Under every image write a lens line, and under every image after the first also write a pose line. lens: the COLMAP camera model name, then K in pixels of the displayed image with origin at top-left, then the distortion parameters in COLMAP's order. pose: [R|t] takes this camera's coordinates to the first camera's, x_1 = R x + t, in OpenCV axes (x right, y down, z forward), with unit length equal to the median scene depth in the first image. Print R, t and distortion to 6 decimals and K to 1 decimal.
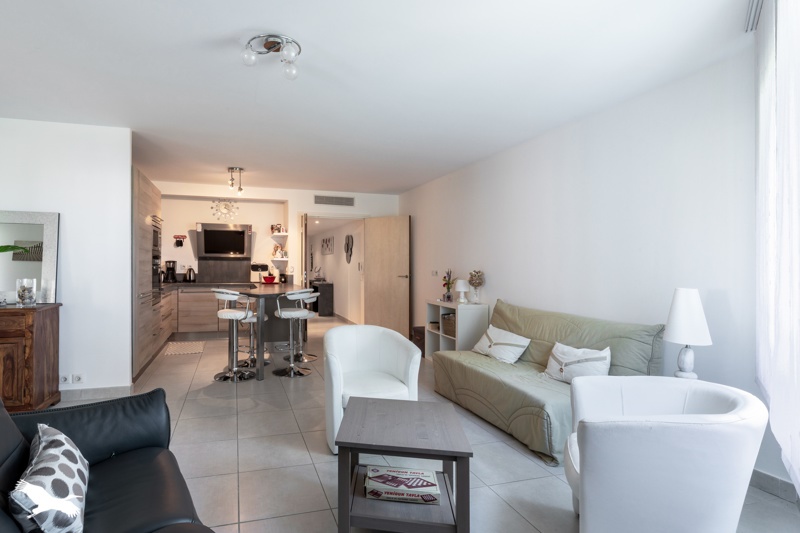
lens RADIAL K [[368.2, 0, 399.9], [0, 368.2, 265.9], [0, 0, 1]] dist [-0.000257, -0.000108]
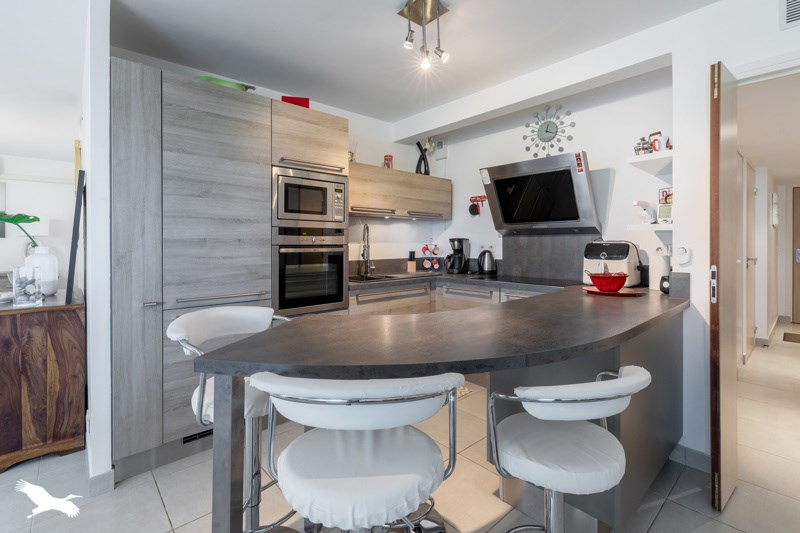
lens RADIAL K [[368.2, 0, 401.9], [0, 368.2, 246.8], [0, 0, 1]] dist [-0.000257, -0.000108]
pose [[0.300590, 0.001664, -0.953752, -0.054738], [0.003665, 0.999989, 0.002900, -0.001540], [0.953746, -0.004367, 0.300580, 0.672682]]
